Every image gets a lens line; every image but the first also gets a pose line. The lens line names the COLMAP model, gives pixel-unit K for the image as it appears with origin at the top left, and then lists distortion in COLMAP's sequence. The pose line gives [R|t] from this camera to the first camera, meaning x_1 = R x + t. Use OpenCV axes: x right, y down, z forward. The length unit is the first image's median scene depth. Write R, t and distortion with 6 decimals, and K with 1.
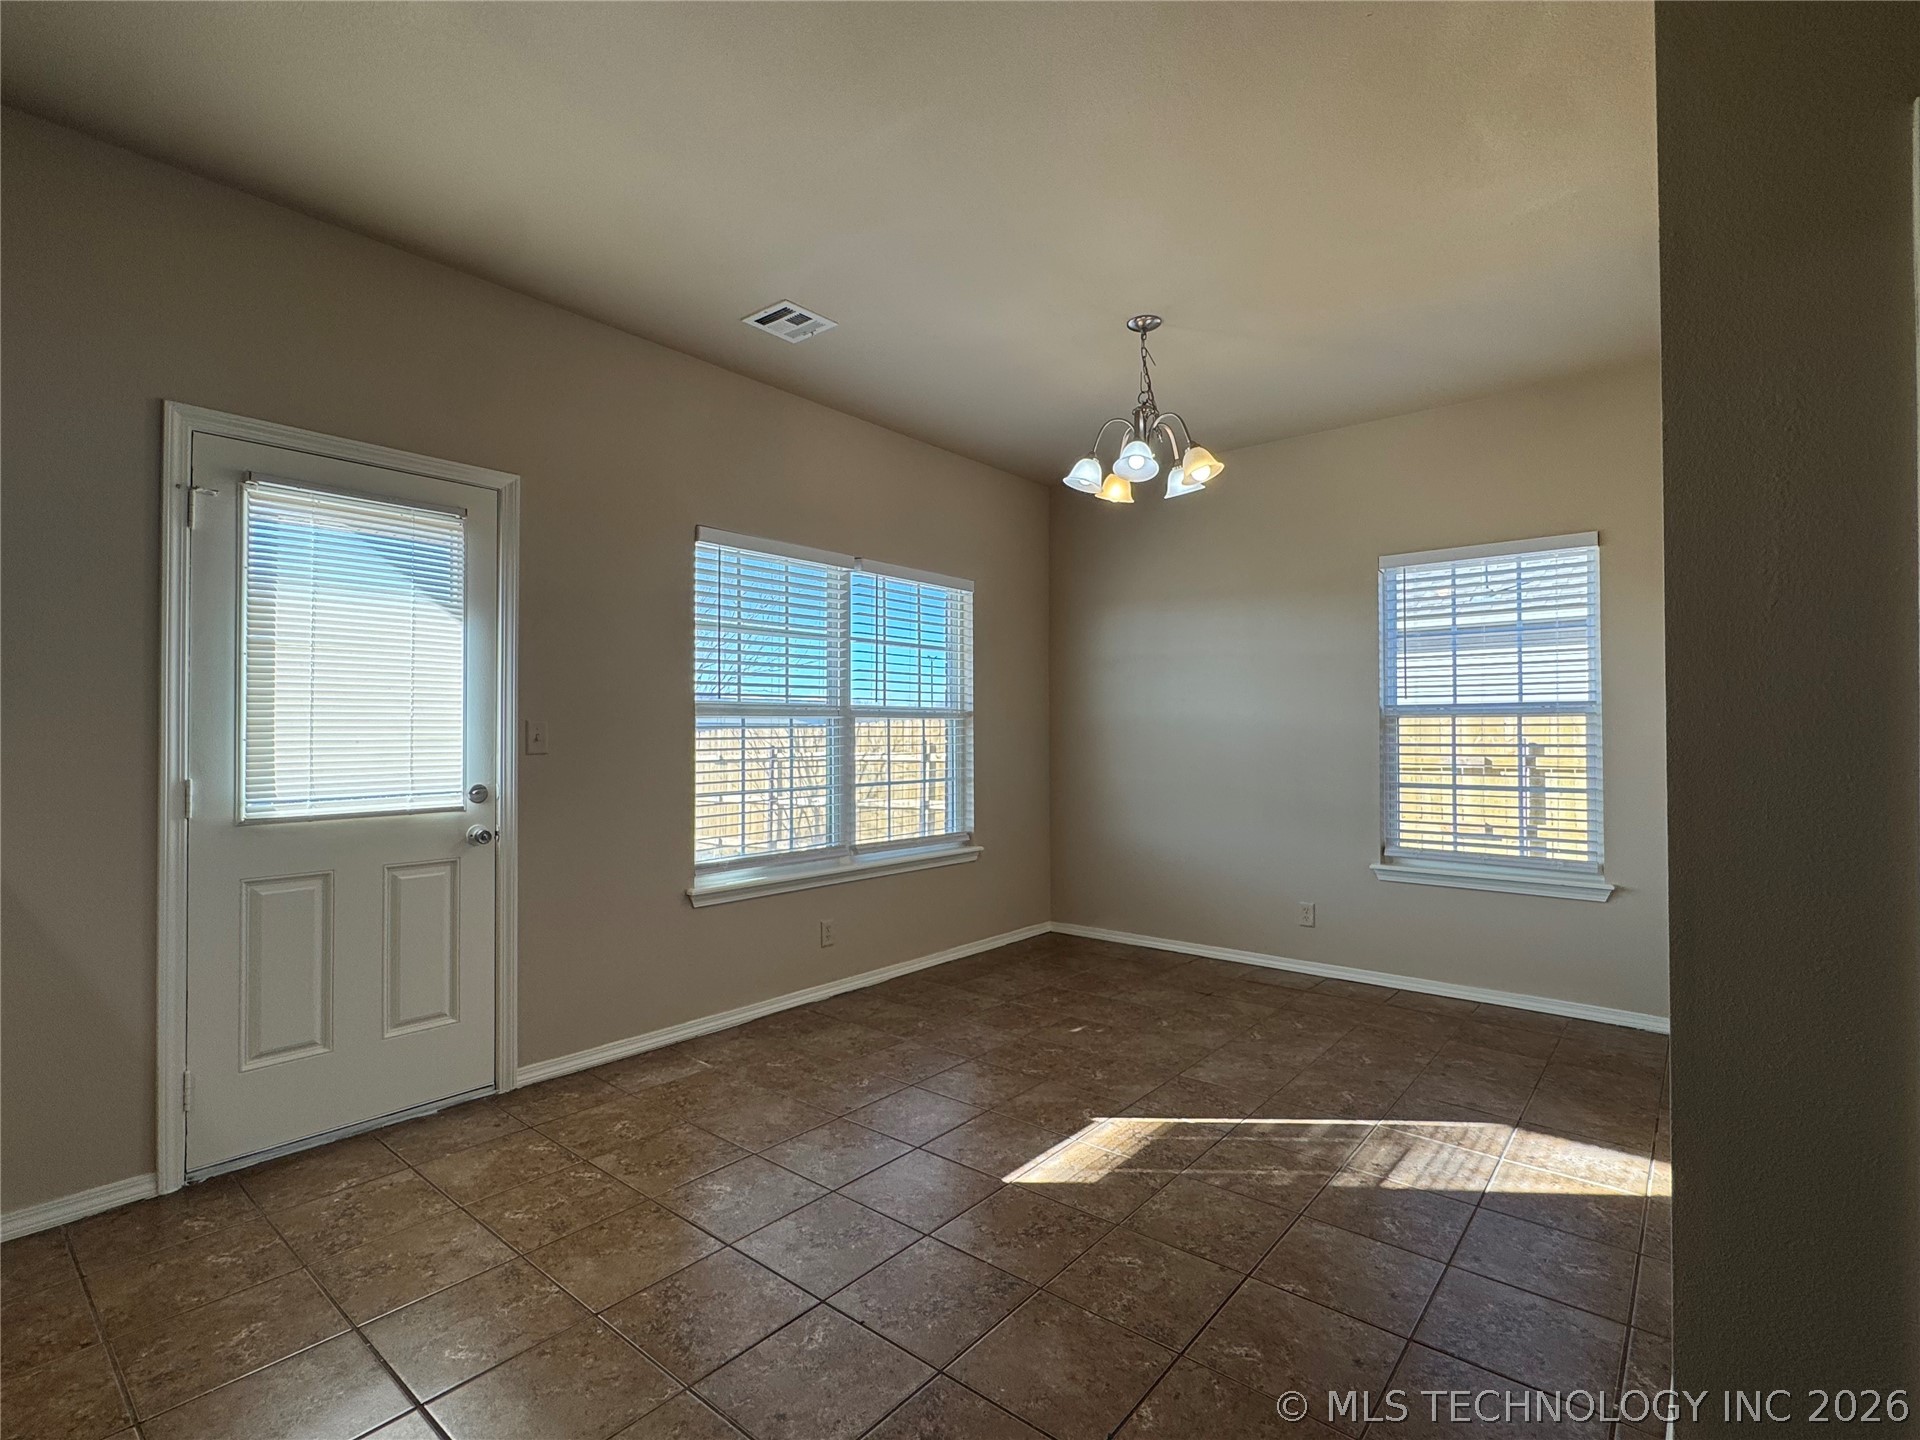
lens RADIAL K [[904.4, 0, 960.0], [0, 904.4, 720.0], [0, 0, 1]] dist [-0.003329, -0.000292]
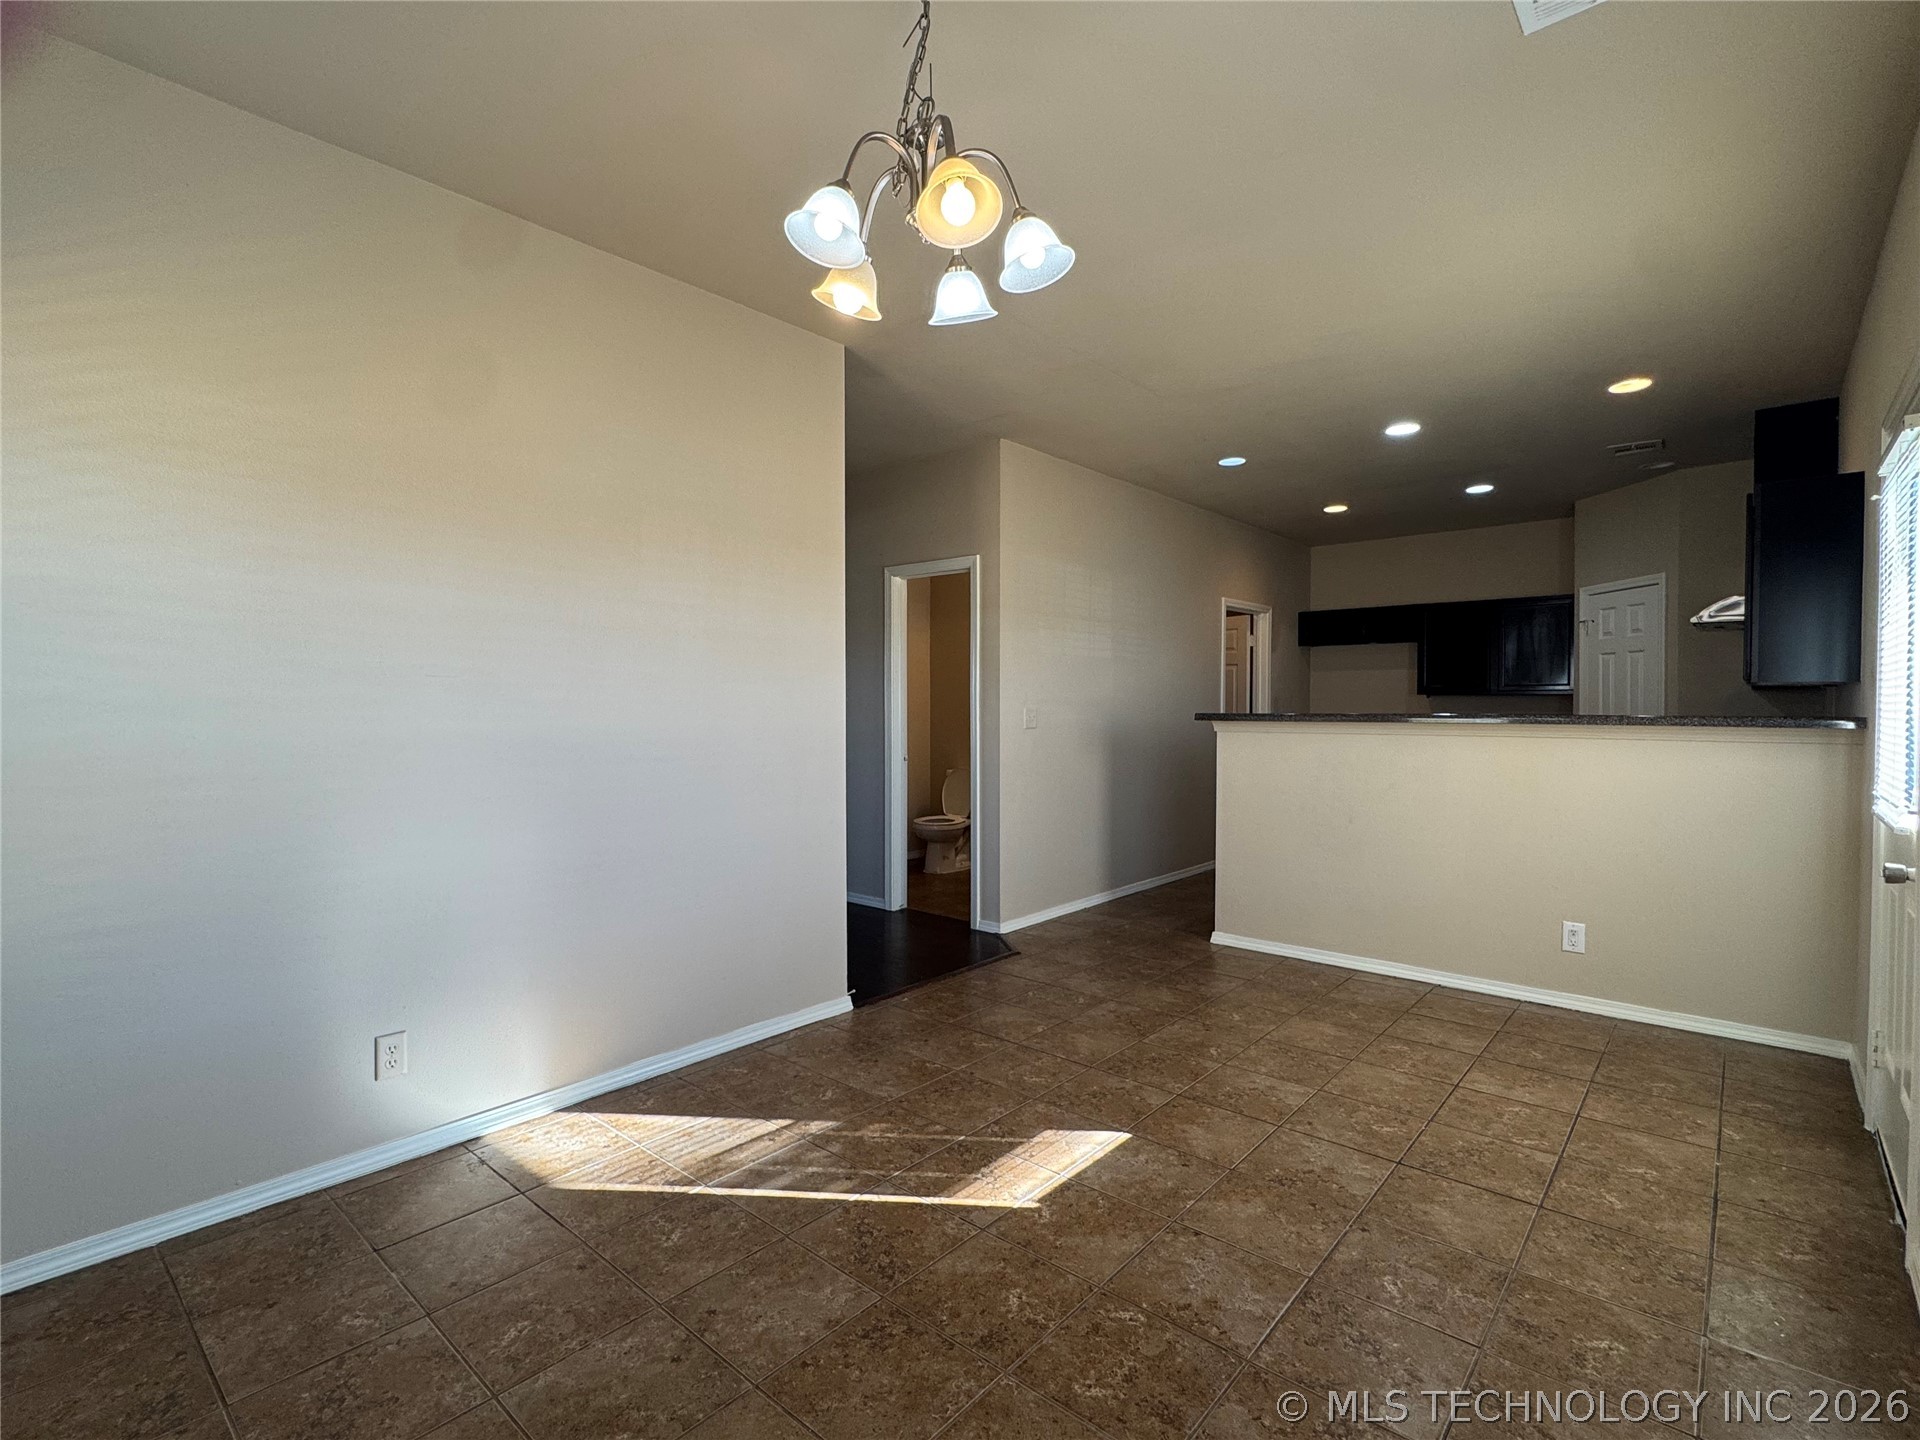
lens RADIAL K [[904.4, 0, 960.0], [0, 904.4, 720.0], [0, 0, 1]] dist [-0.003329, -0.000292]
pose [[-0.999769, -0.001463, 0.021442, 0.200742], [-0.001341, 0.999983, 0.005740, 0.005203], [-0.021450, 0.005710, -0.999754, 1.807709]]
